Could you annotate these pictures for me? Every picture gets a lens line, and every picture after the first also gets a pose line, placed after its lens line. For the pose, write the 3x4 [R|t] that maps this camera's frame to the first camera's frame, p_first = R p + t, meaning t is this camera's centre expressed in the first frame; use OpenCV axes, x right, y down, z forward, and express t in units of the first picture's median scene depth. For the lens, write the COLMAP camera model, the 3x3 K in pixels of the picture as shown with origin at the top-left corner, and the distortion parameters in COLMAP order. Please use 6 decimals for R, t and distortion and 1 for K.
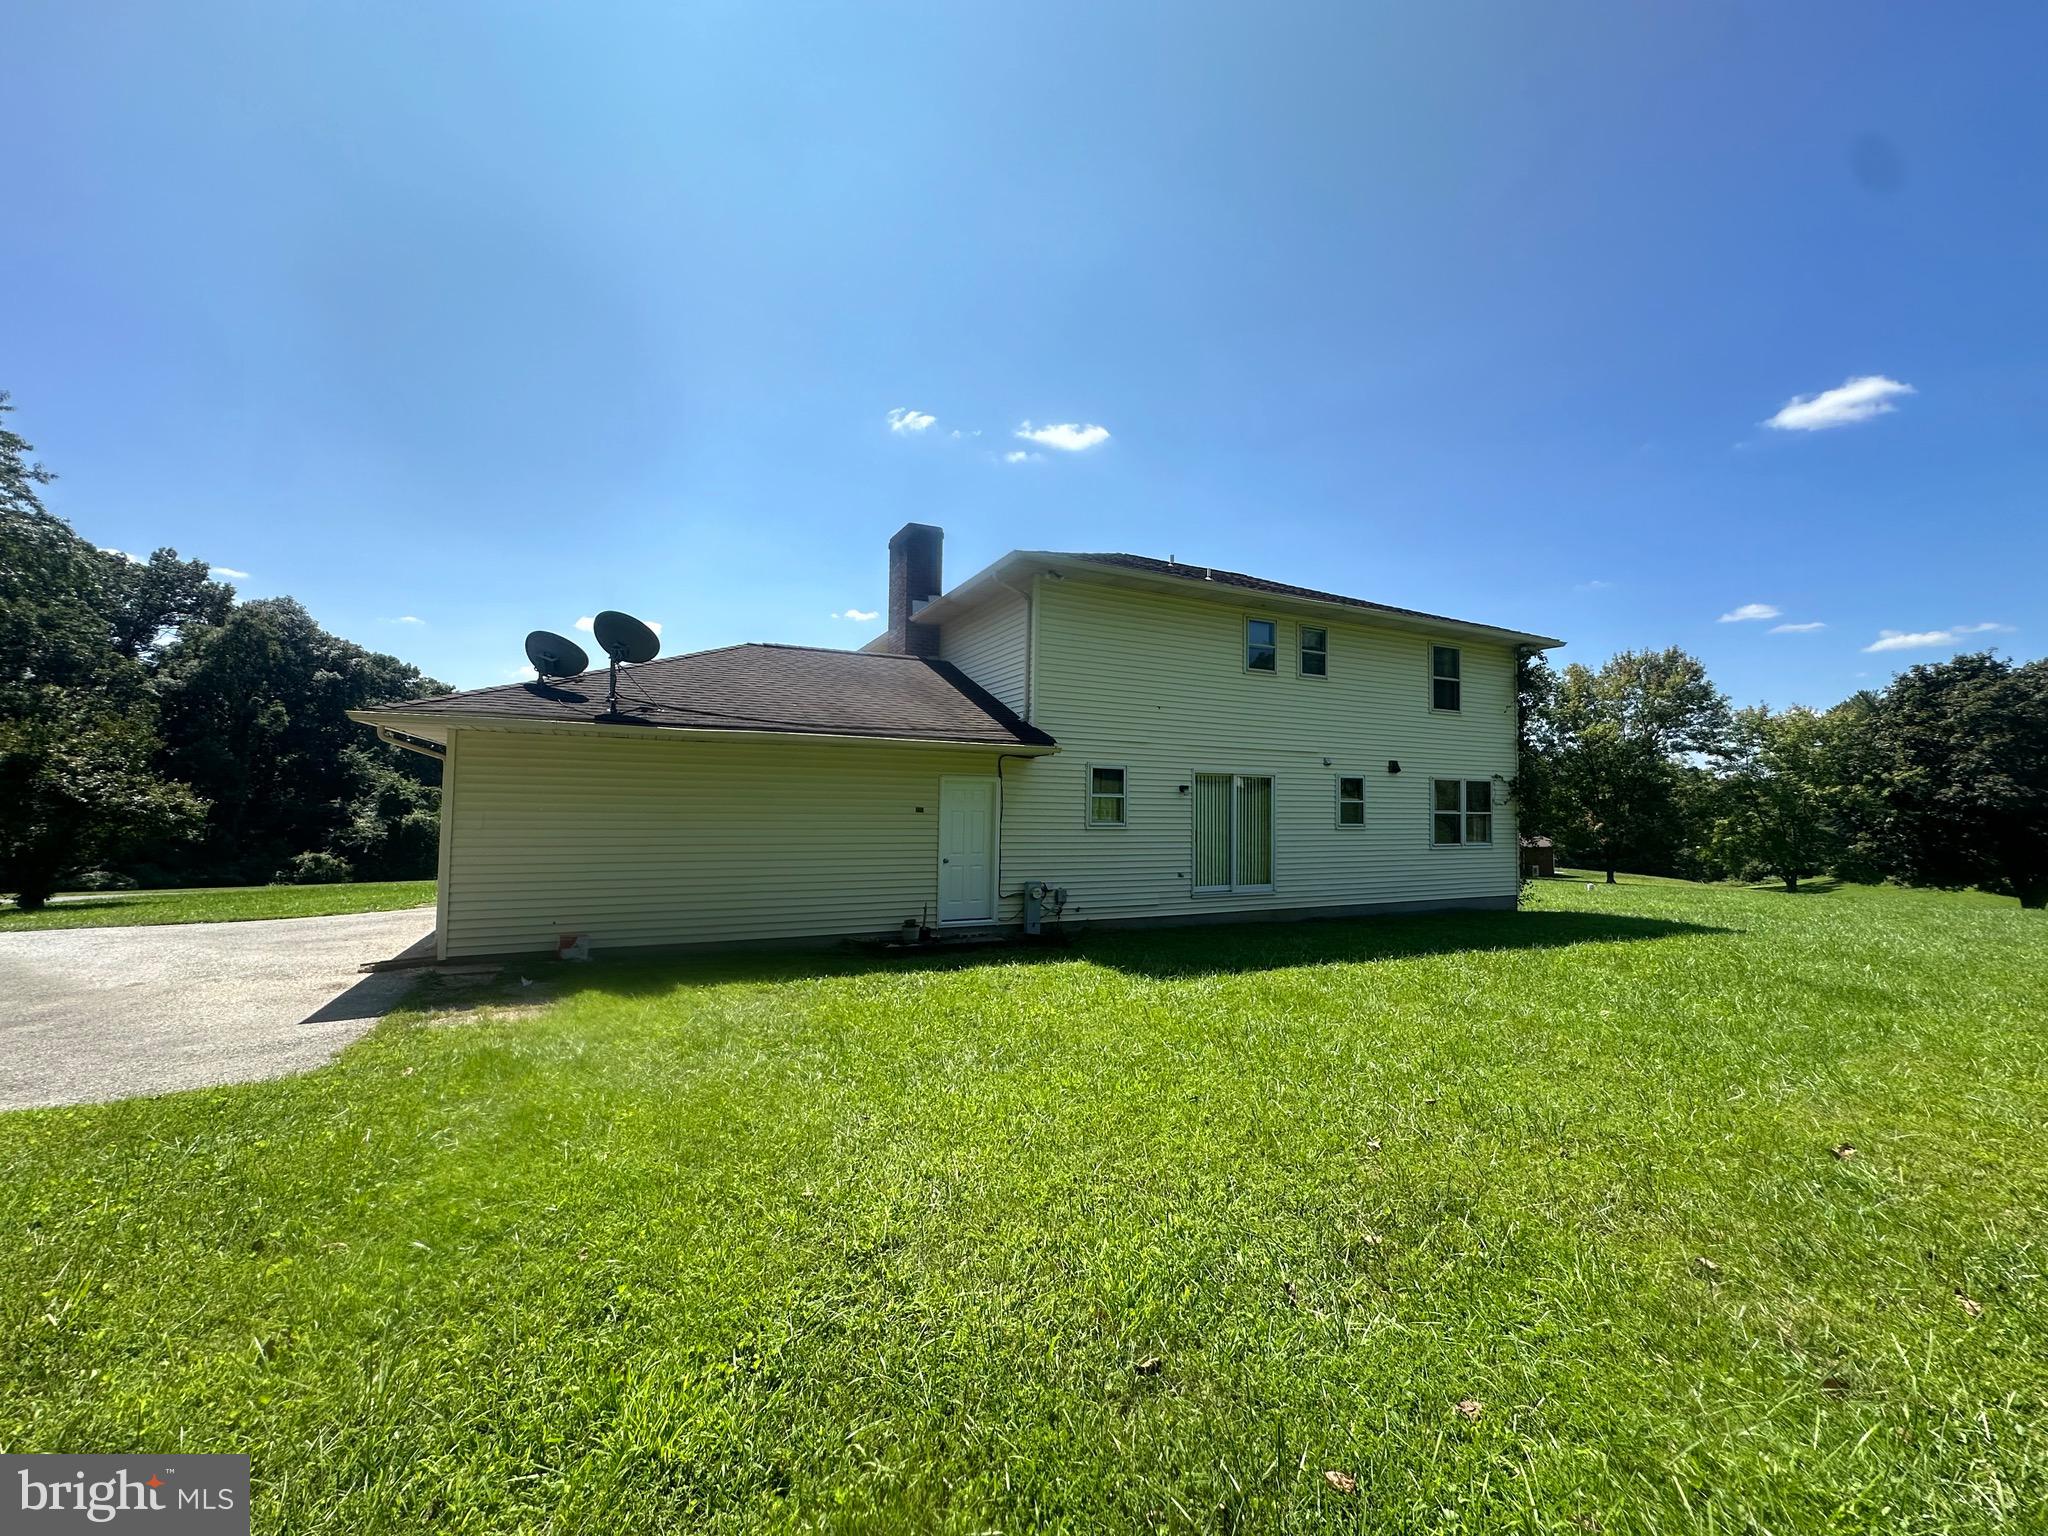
lens RADIAL K [[820.5, 0, 1030.2], [0, 820.5, 771.8], [0, 0, 1]] dist [-0.000141, 0.000342]
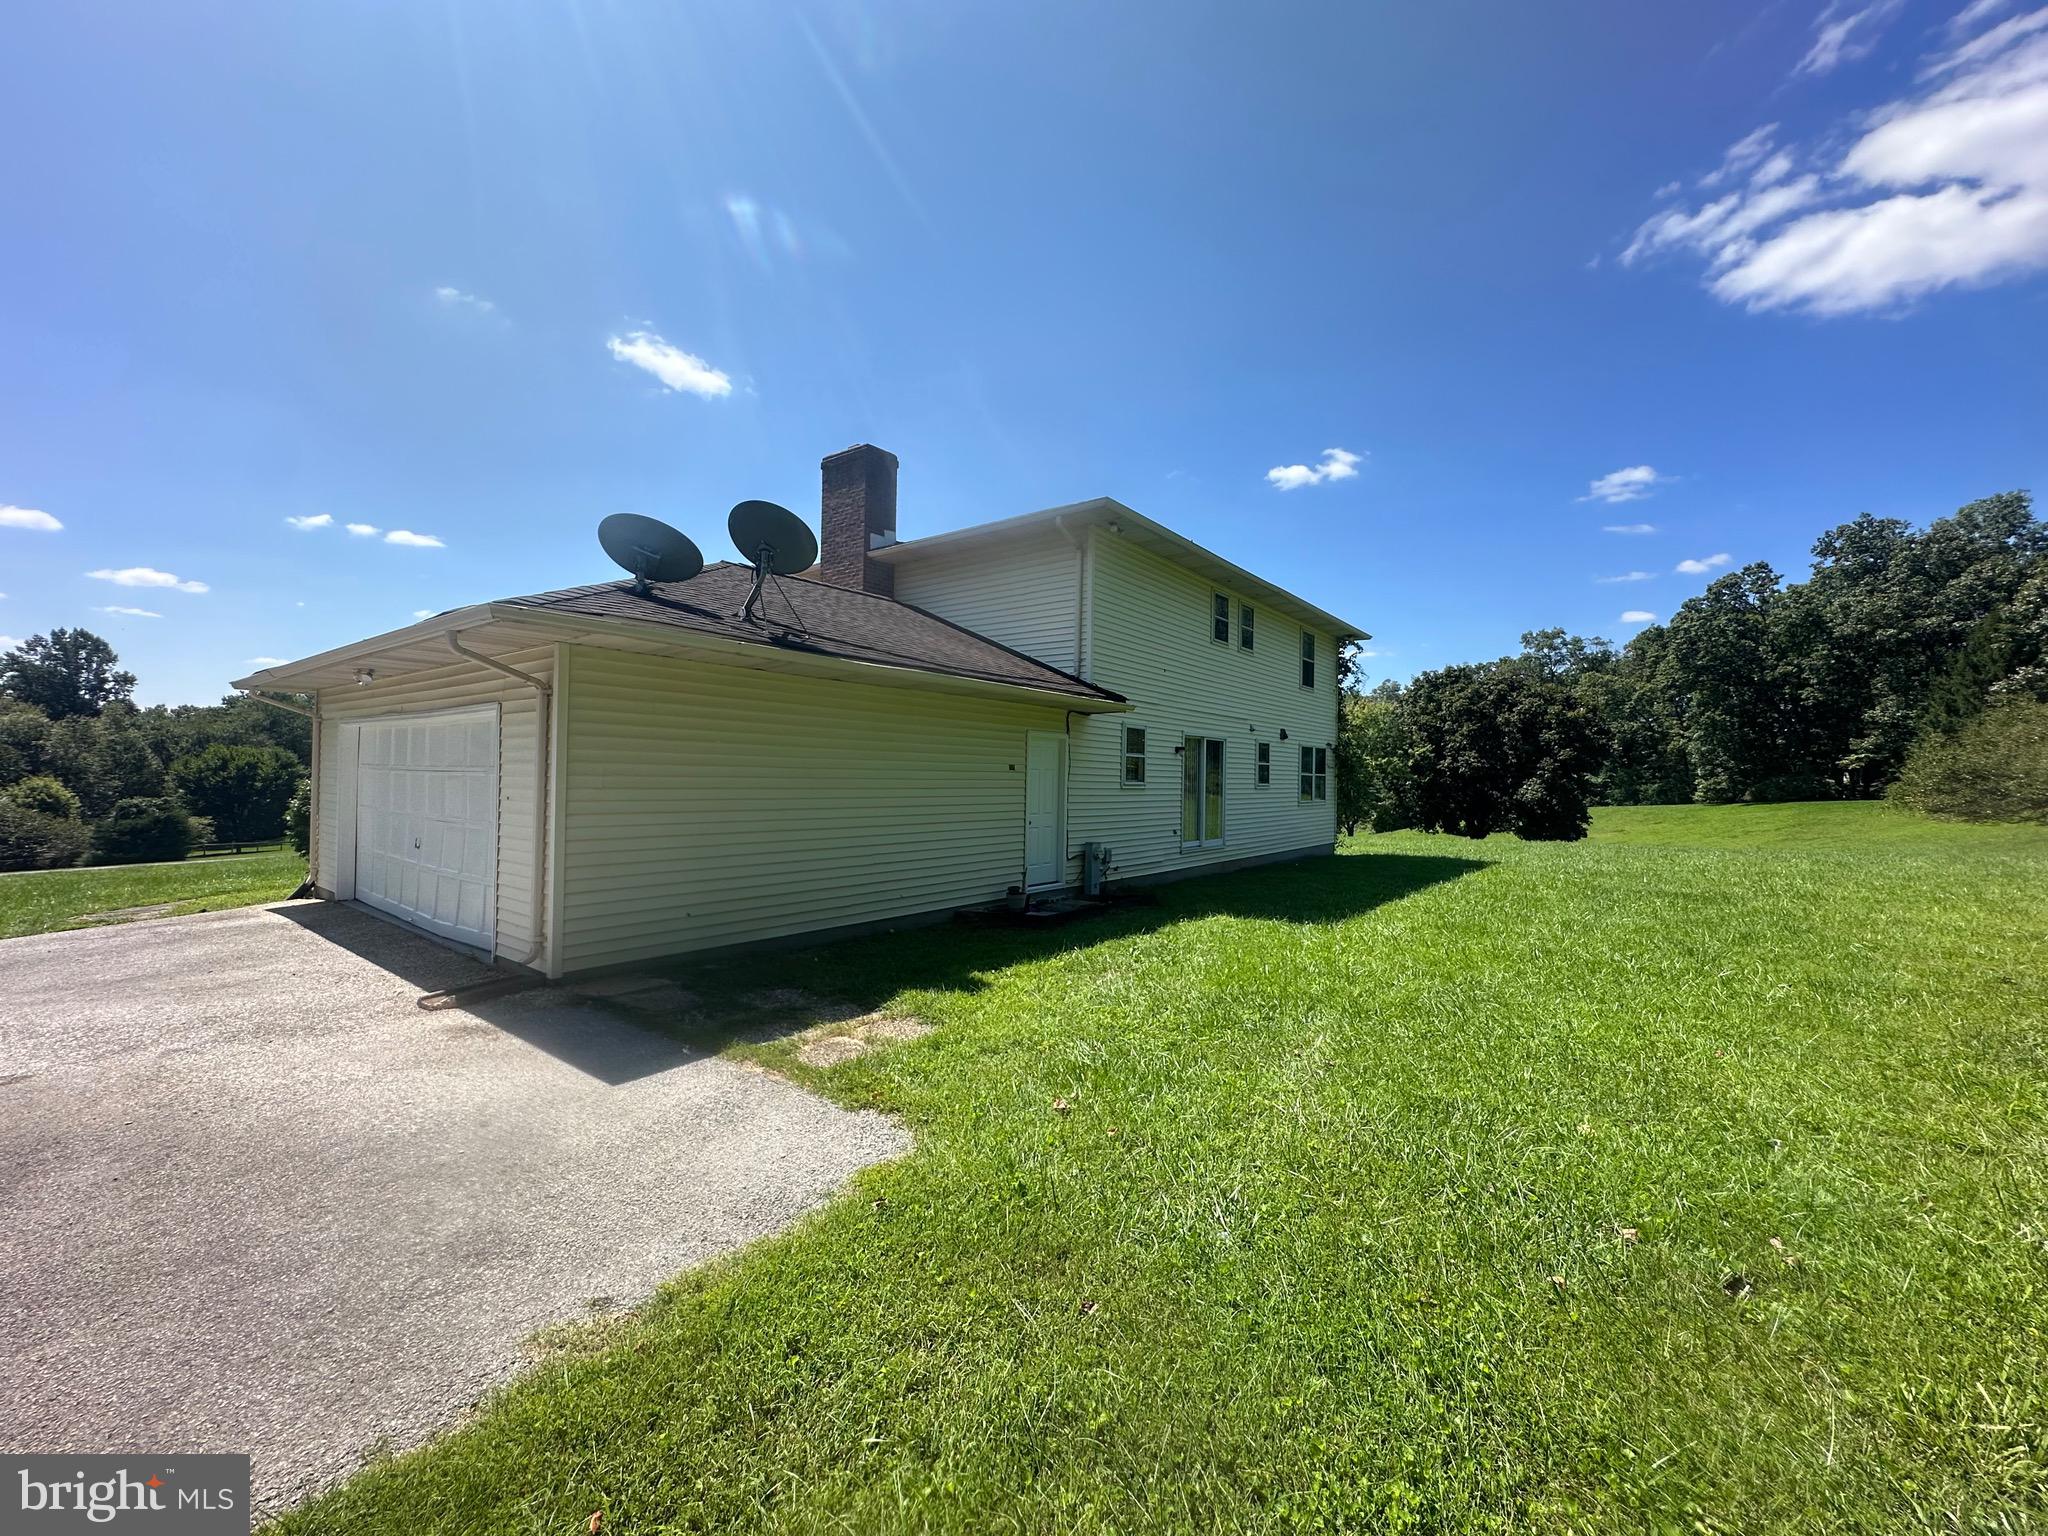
lens RADIAL K [[820.5, 0, 1028.3], [0, 820.5, 771.0], [0, 0, 1]] dist [-0.000141, 0.000342]
pose [[0.899508, 0.006507, 0.436856, -0.355232], [-0.025105, 0.999007, 0.036812, 0.011024], [-0.436183, -0.044080, 0.898778, 0.115130]]
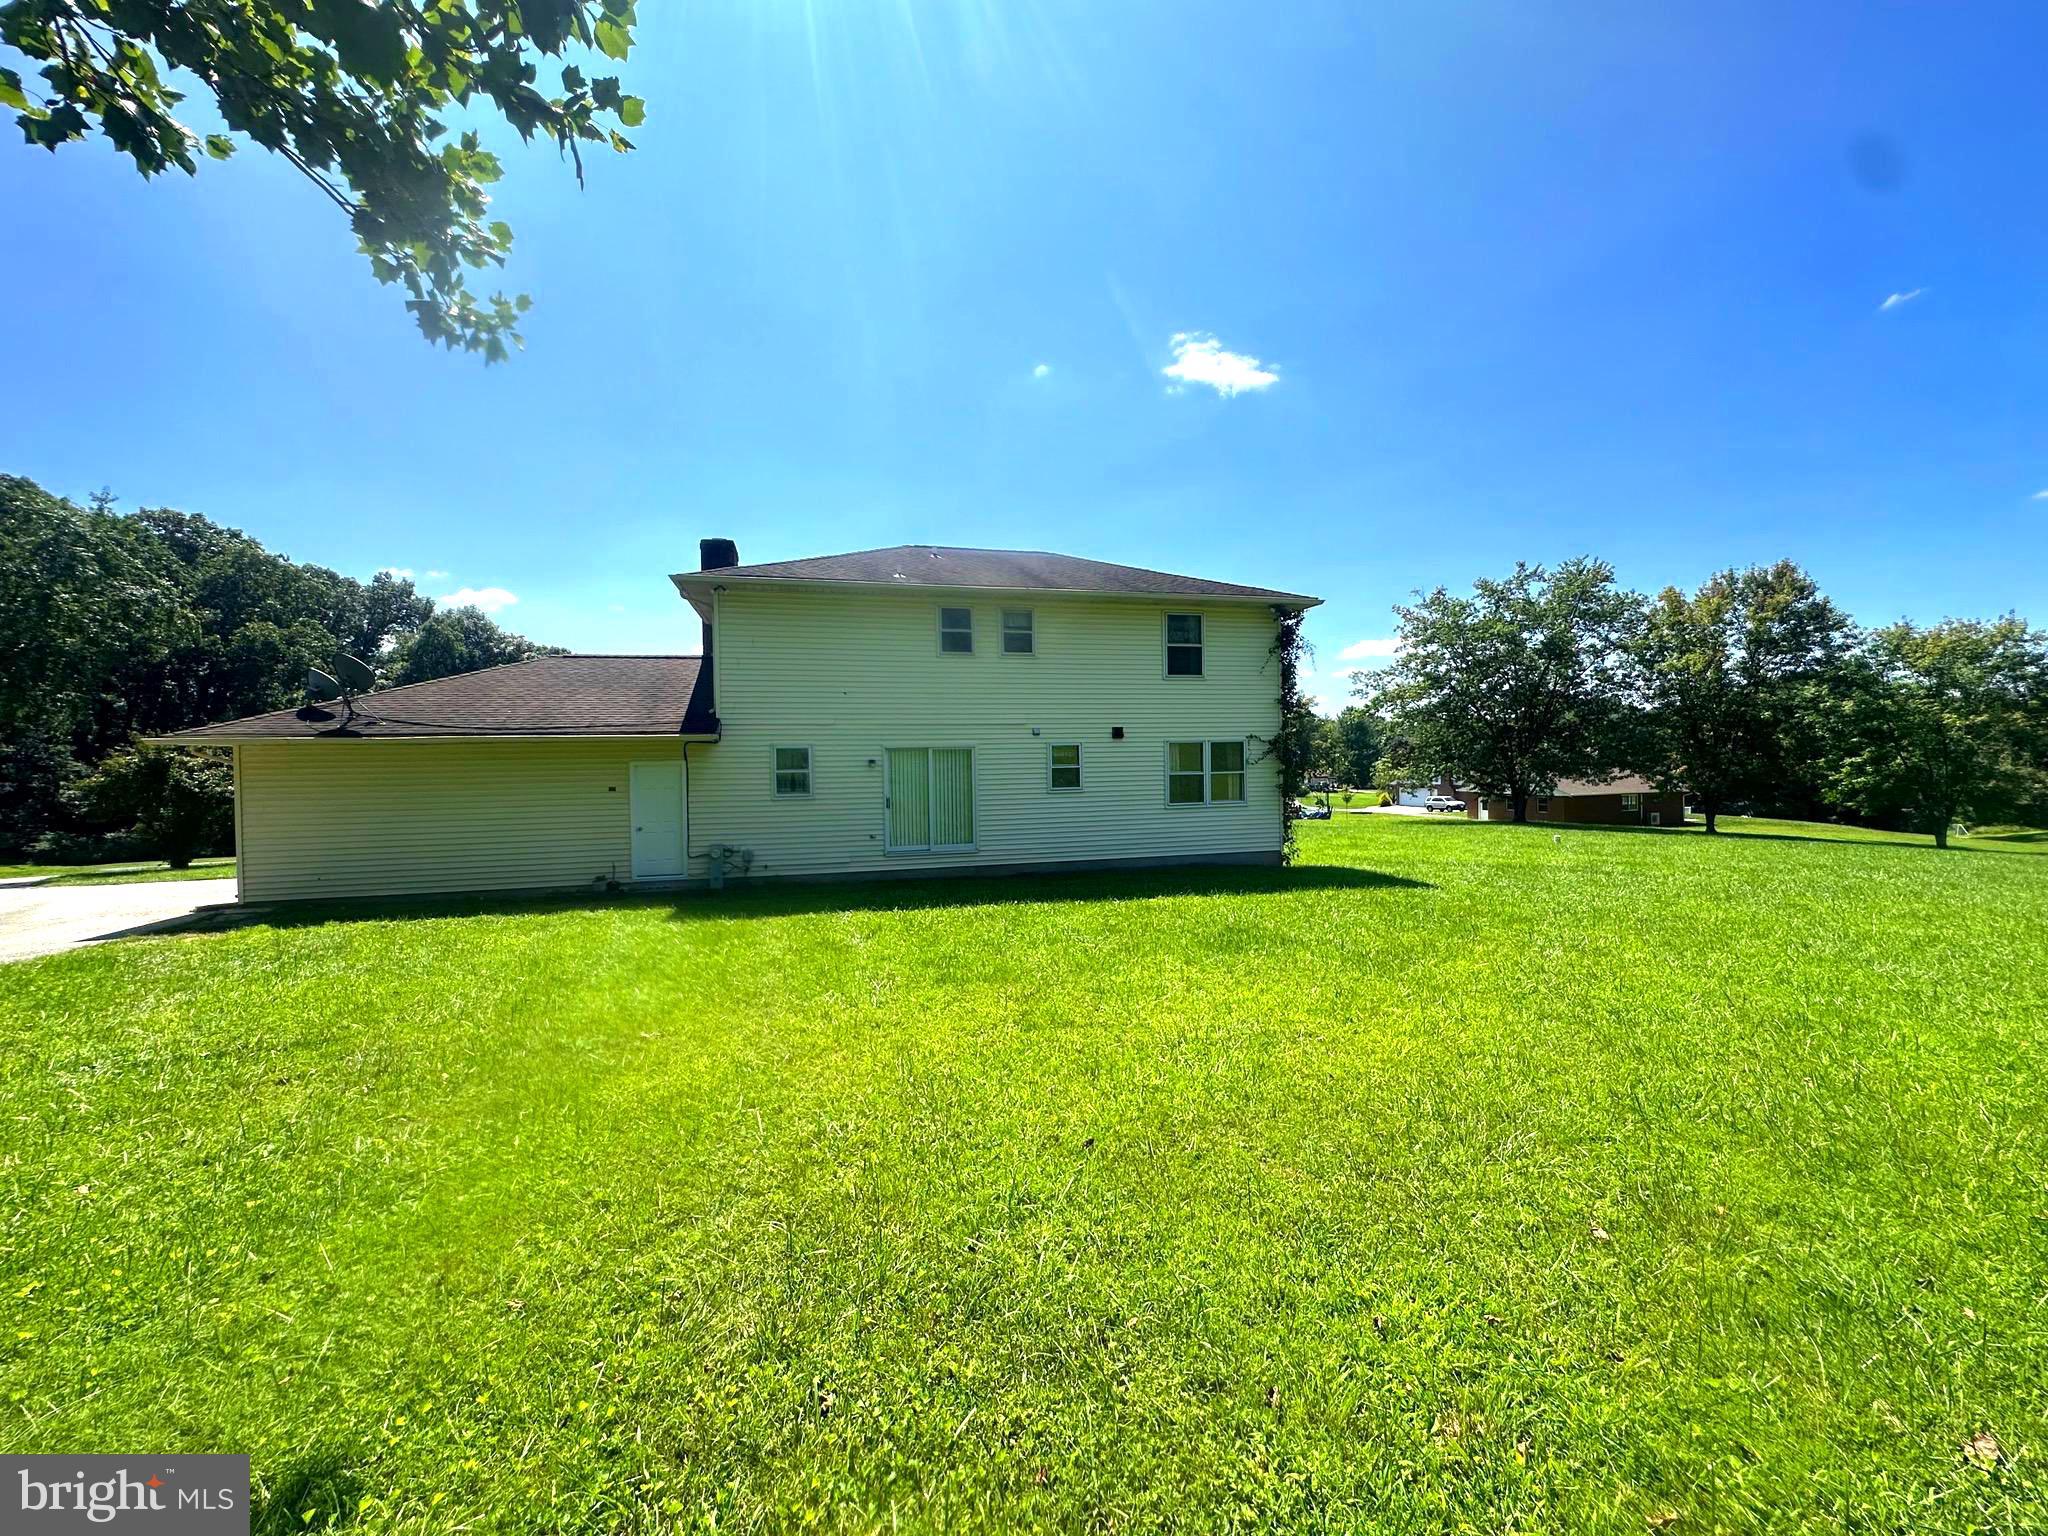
lens RADIAL K [[820.5, 0, 1024.7], [0, 820.5, 770.4], [0, 0, 1]] dist [-0.000141, 0.000342]
pose [[0.979404, -0.027550, -0.200020, 0.504661], [0.038284, 0.998015, 0.049997, -0.014188], [0.198246, -0.056624, 0.978515, -0.070894]]
